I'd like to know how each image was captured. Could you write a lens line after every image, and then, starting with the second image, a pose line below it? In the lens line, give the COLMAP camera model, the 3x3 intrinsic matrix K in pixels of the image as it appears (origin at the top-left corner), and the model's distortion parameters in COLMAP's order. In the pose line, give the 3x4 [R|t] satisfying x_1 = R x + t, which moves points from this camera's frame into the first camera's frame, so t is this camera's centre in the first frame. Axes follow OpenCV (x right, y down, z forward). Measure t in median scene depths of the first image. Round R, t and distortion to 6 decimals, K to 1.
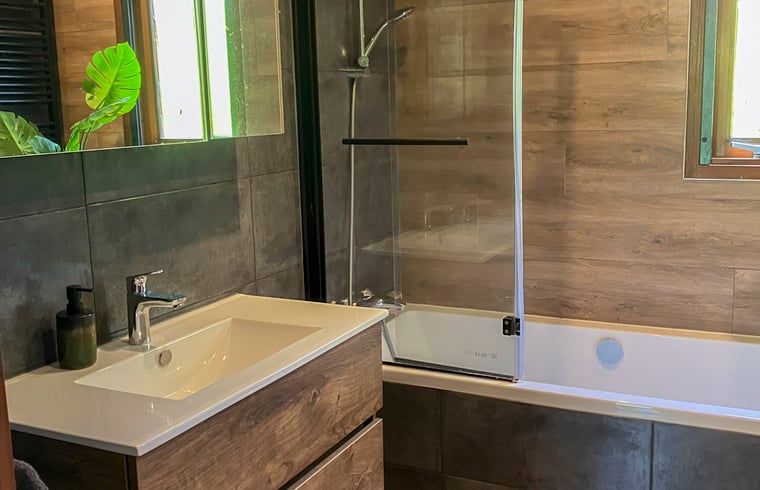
lens RADIAL K [[828.7, 0, 384.9], [0, 828.7, 238.9], [0, 0, 1]] dist [0.025402, 0.000000]
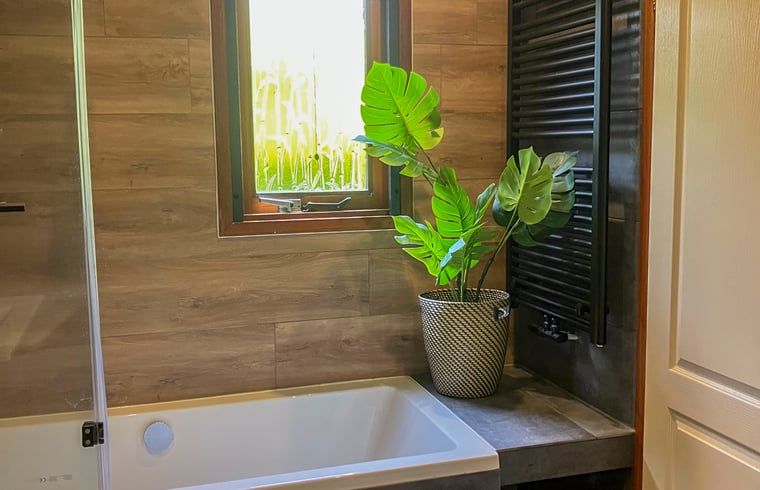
lens RADIAL K [[828.7, 0, 387.1], [0, 828.7, 241.5], [0, 0, 1]] dist [0.025402, 0.000000]
pose [[0.728876, -0.067651, 0.681295, -0.151251], [0.111330, 0.993573, -0.020446, -0.027053], [-0.675533, 0.090751, 0.731724, 0.175755]]
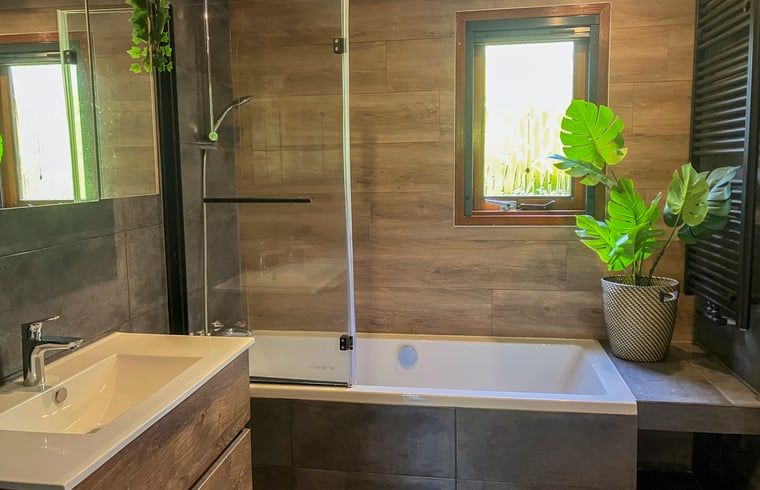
lens RADIAL K [[625.3, 0, 369.7], [0, 625.3, 231.6], [0, 0, 1]] dist [0.034577, -0.035849]
pose [[0.959393, -0.021290, 0.281268, -0.070015], [0.040455, 0.997224, -0.062507, -0.003823], [-0.279157, 0.071348, 0.957591, 0.044127]]
